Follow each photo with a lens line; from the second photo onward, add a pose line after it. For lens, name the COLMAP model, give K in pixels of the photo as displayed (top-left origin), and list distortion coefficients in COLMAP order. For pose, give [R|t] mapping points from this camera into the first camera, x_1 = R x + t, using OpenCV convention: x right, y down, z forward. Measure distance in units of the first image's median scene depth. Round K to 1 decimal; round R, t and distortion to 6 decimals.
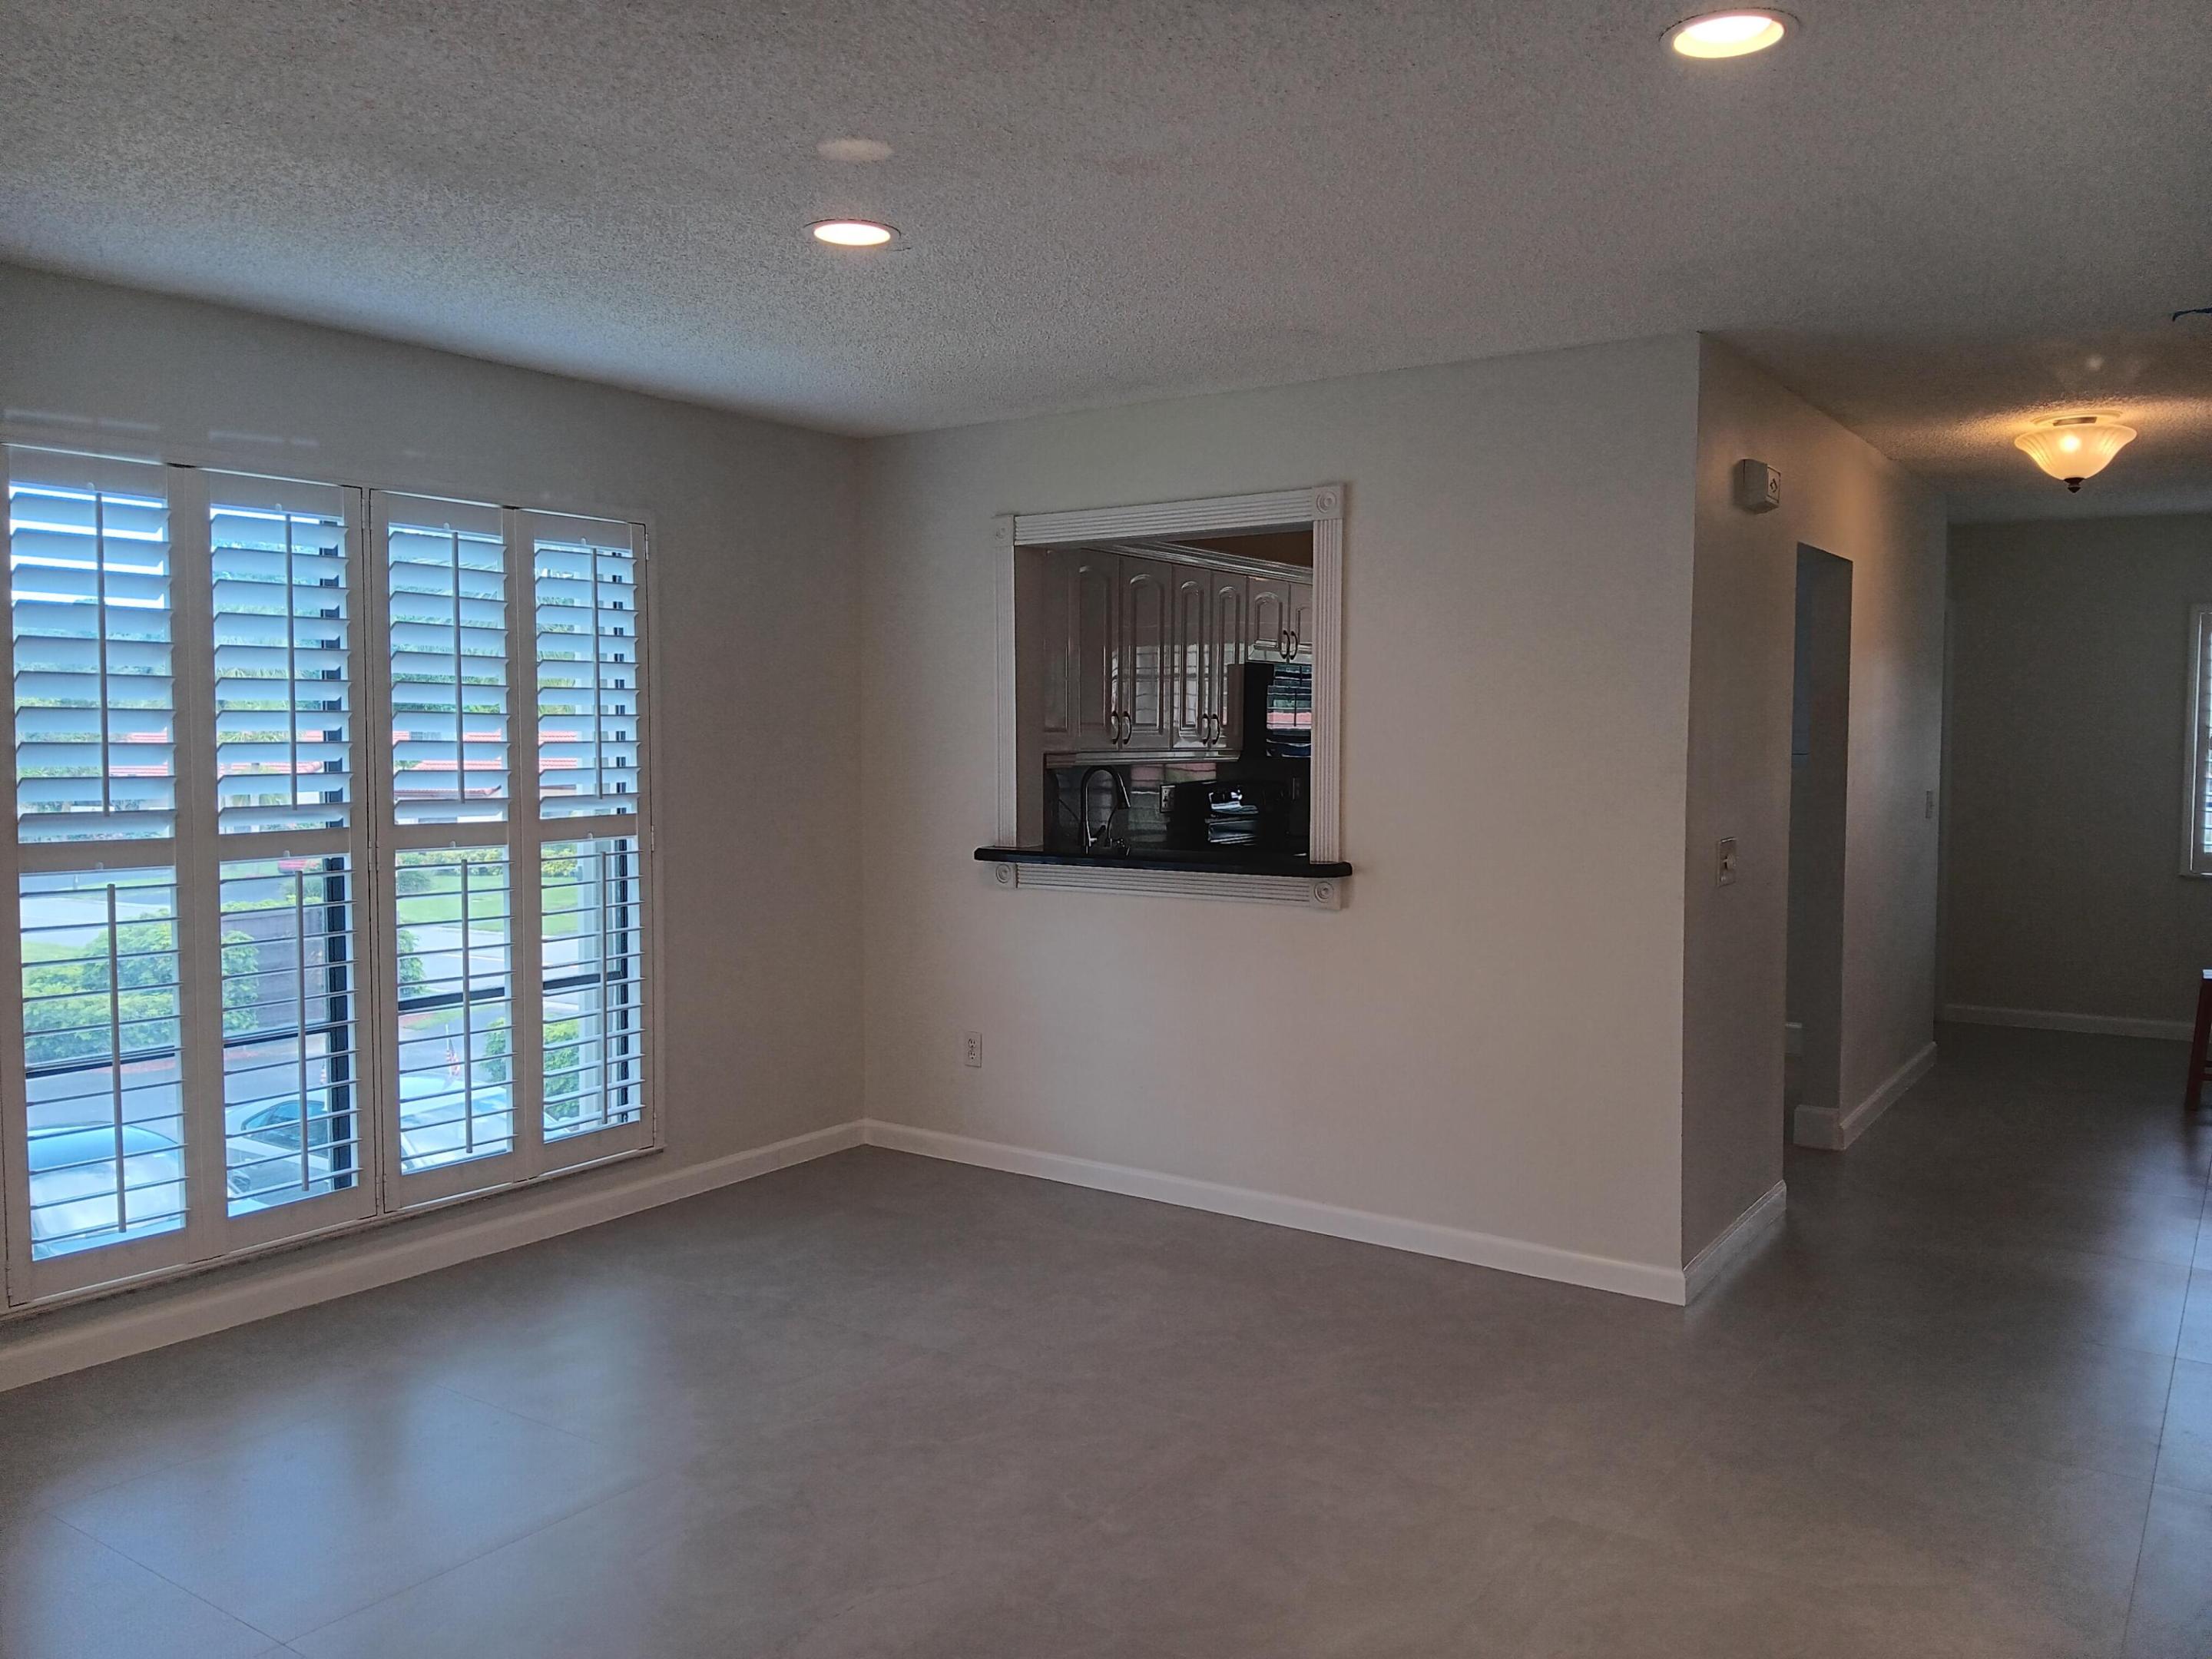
lens RADIAL K [[1699.9, 0, 1106.0], [0, 1699.9, 829.5], [0, 0, 1]] dist [0.070133, -0.163152]
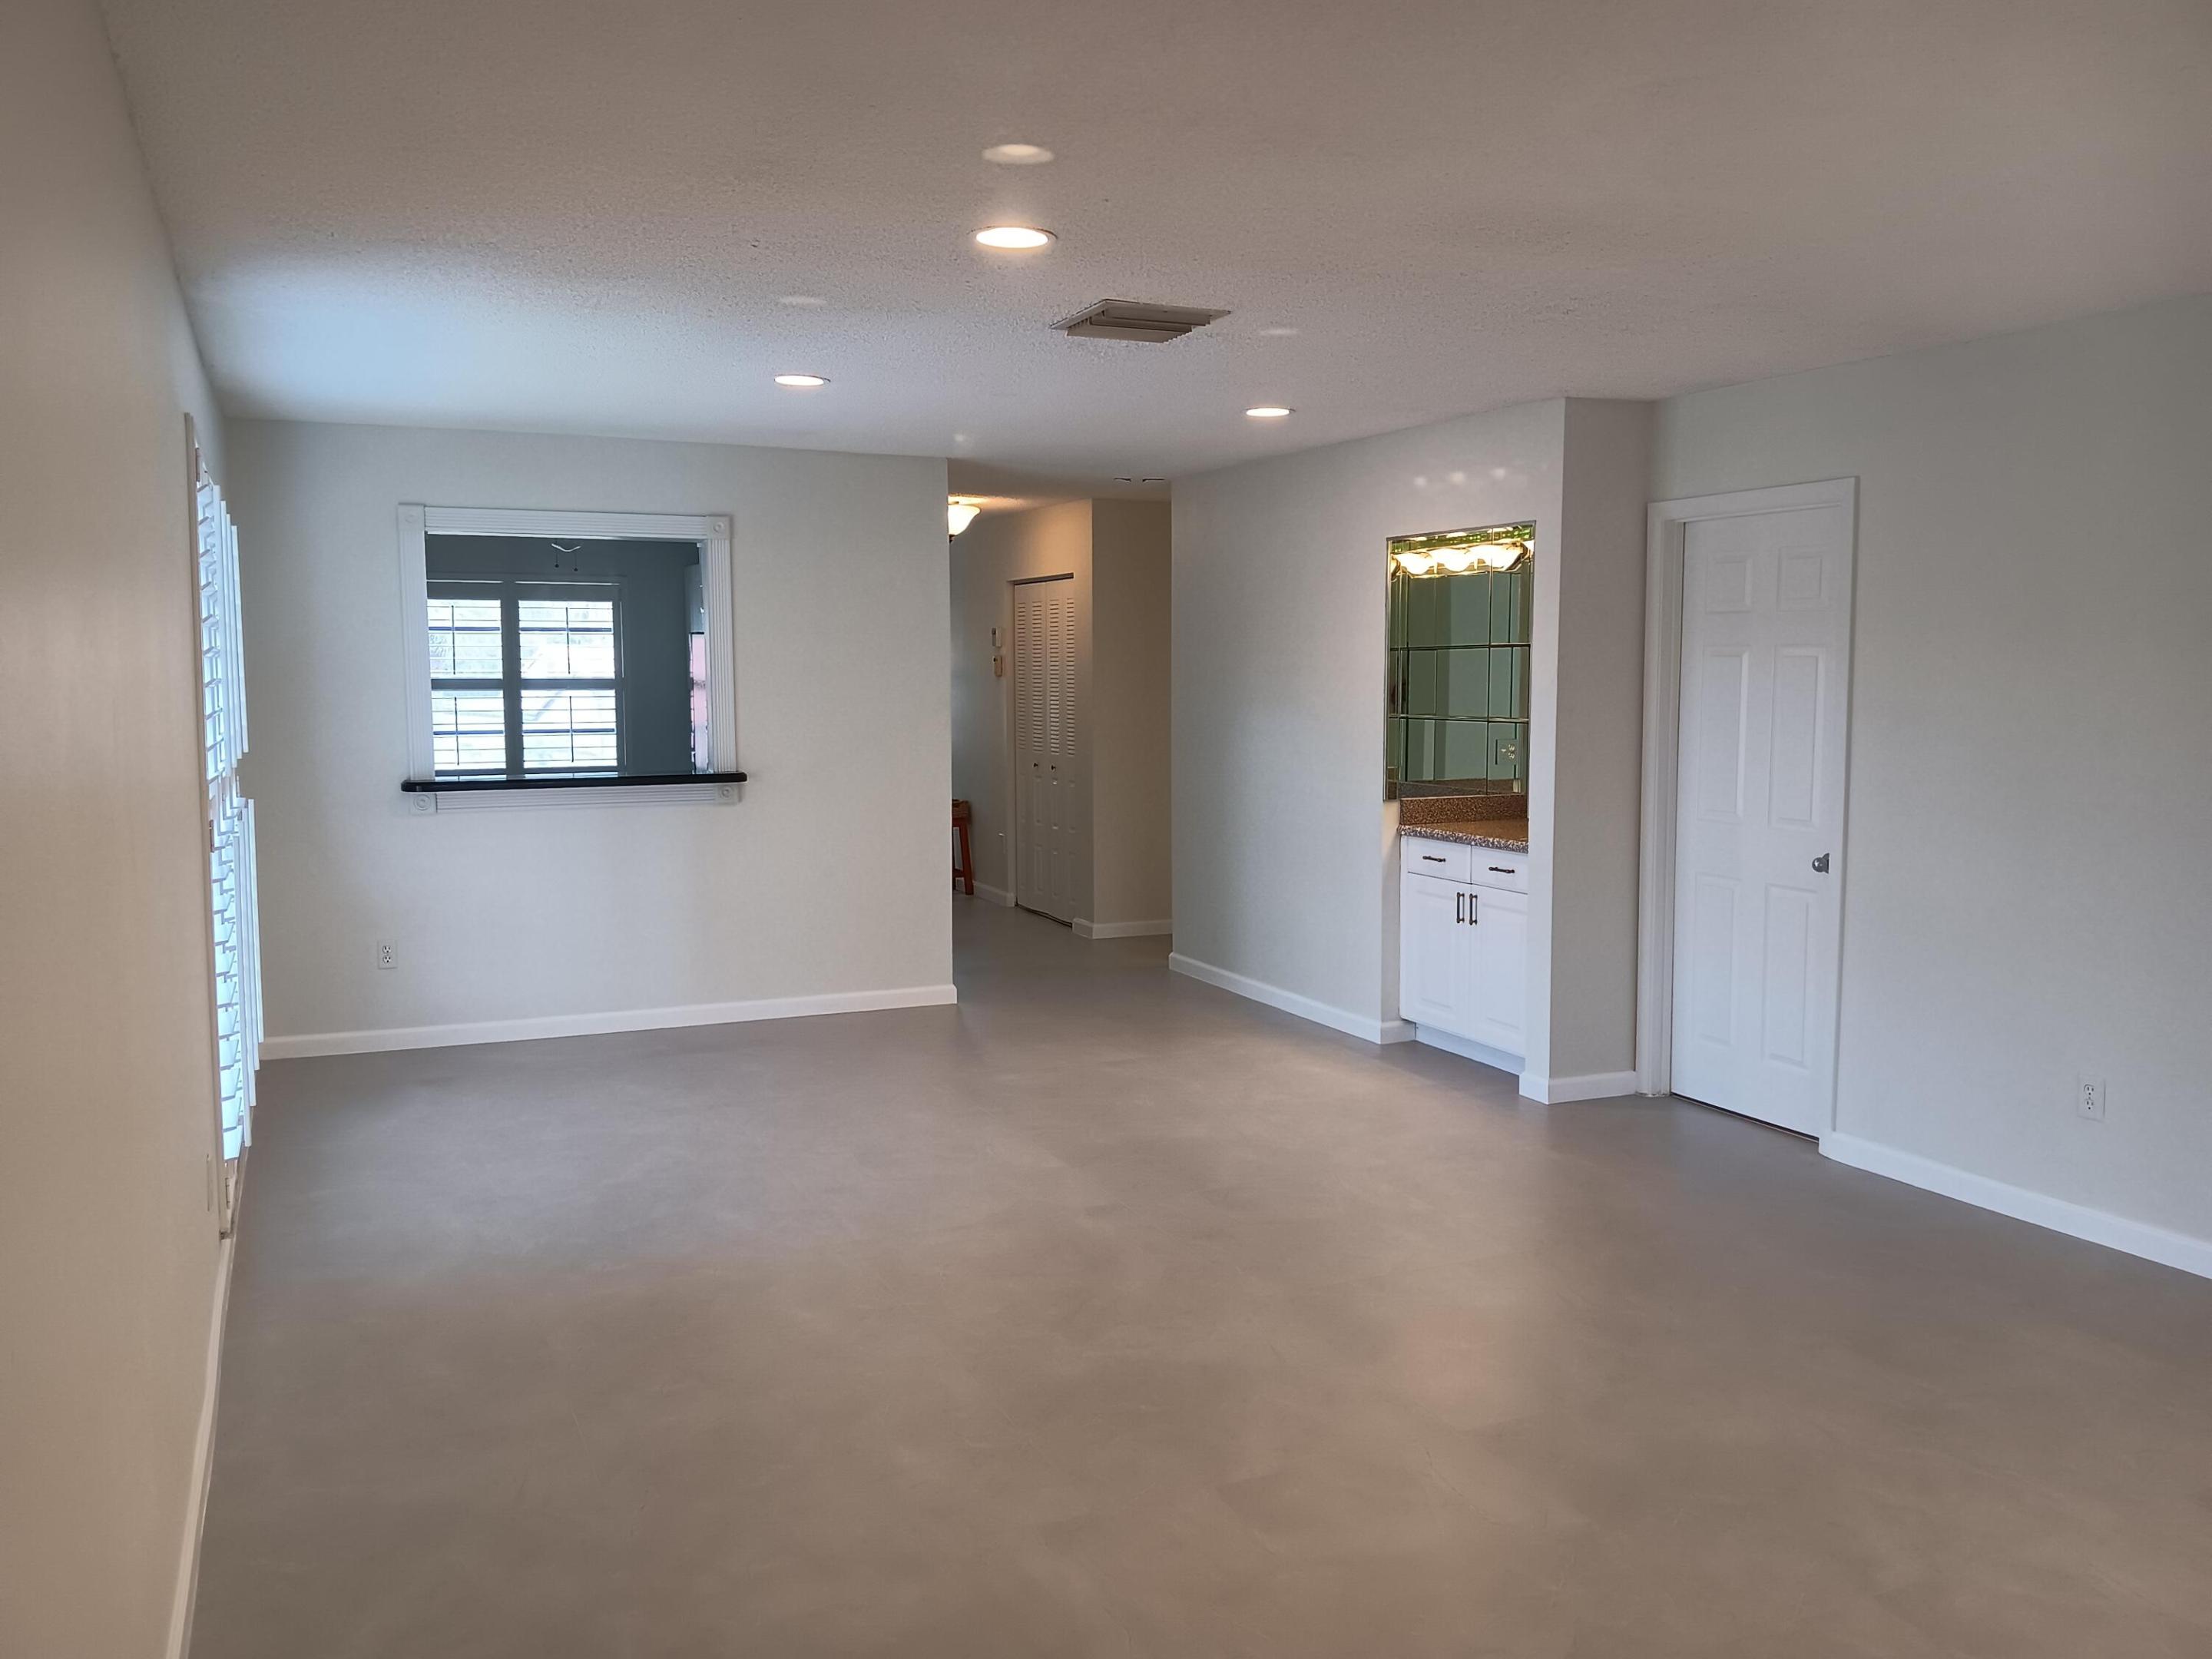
lens RADIAL K [[1699.9, 0, 1106.0], [0, 1699.9, 829.5], [0, 0, 1]] dist [0.070133, -0.163152]
pose [[0.512504, -0.085584, 0.854409, -0.969129], [0.046741, 0.996326, 0.071763, -0.022704], [-0.857412, 0.003157, 0.514621, -0.042455]]
